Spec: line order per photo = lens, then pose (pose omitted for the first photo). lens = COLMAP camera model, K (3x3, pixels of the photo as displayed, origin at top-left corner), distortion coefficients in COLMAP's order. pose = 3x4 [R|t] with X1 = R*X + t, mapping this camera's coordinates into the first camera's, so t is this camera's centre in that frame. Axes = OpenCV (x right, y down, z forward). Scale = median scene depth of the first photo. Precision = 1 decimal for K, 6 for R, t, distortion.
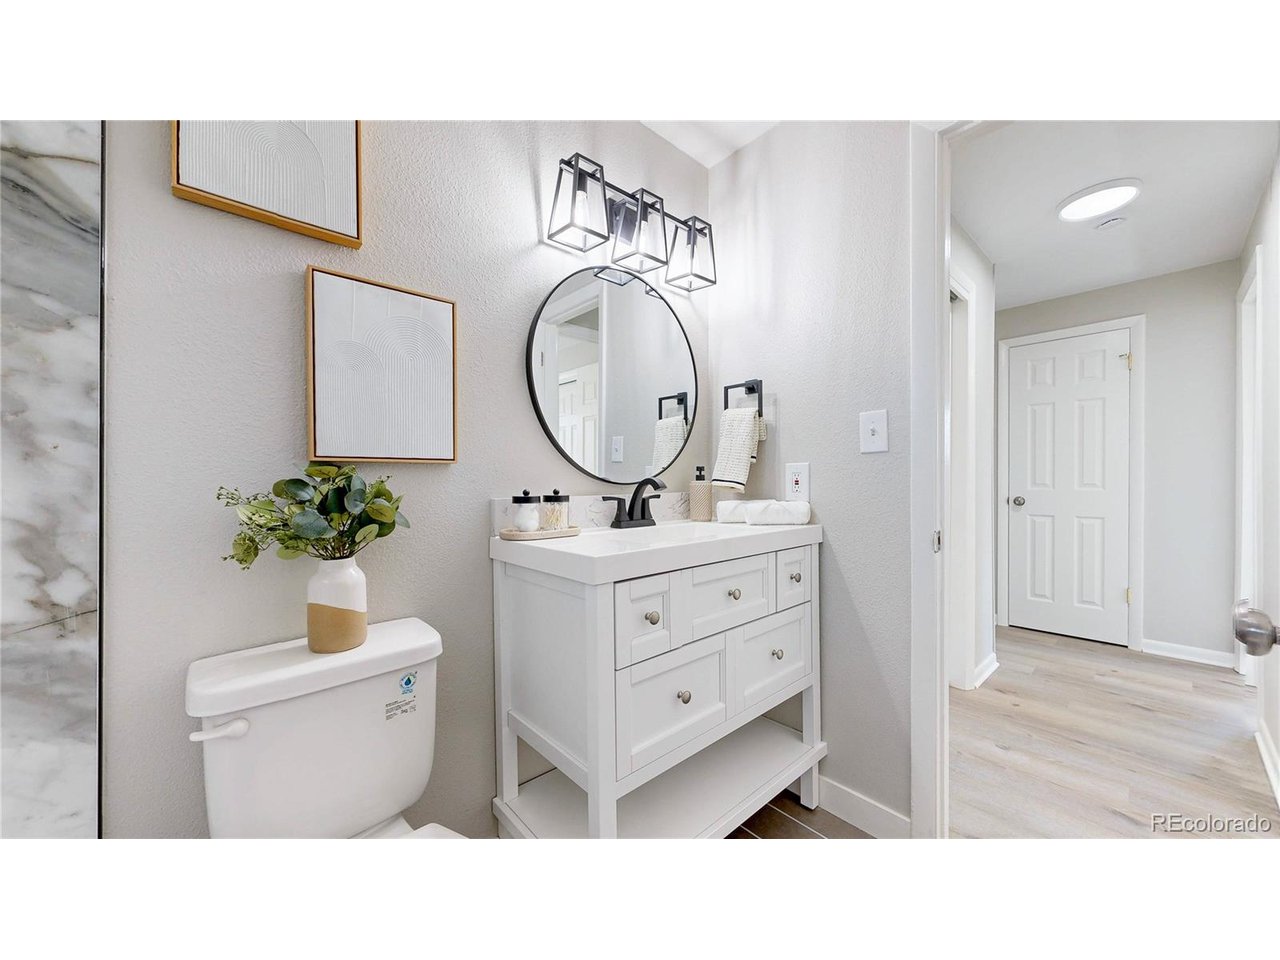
lens RADIAL K [[474.4, 0, 633.1], [0, 474.4, 483.6], [0, 0, 1]] dist [-0.000532, 0.000035]
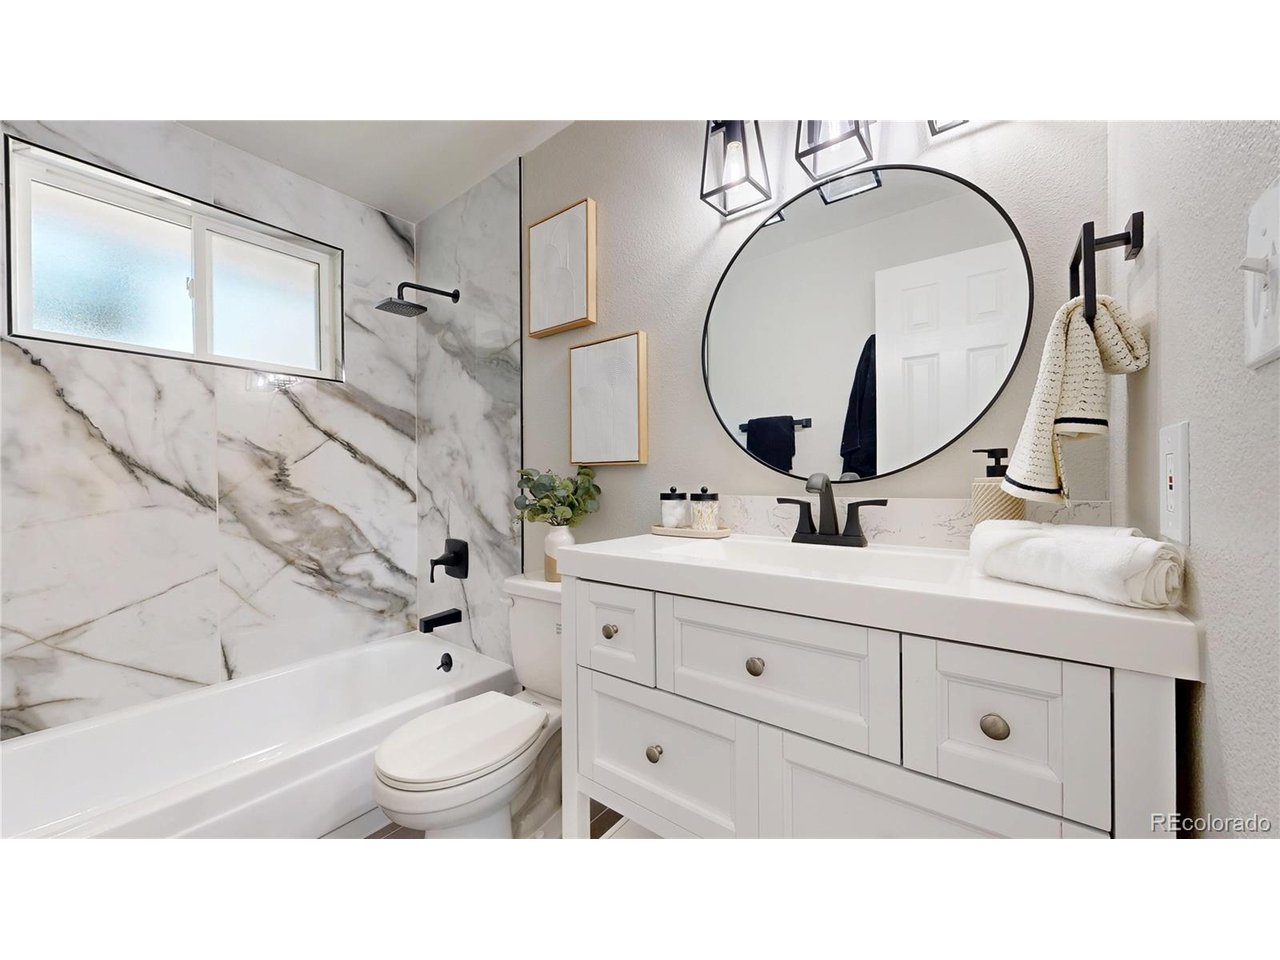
lens RADIAL K [[474.4, 0, 634.6], [0, 474.4, 479.3], [0, 0, 1]] dist [-0.000532, 0.000035]
pose [[0.174384, -0.001372, -0.984677, 0.769779], [-0.004391, 0.999988, -0.002171, -0.001278], [0.984668, 0.004702, 0.174375, 0.732658]]
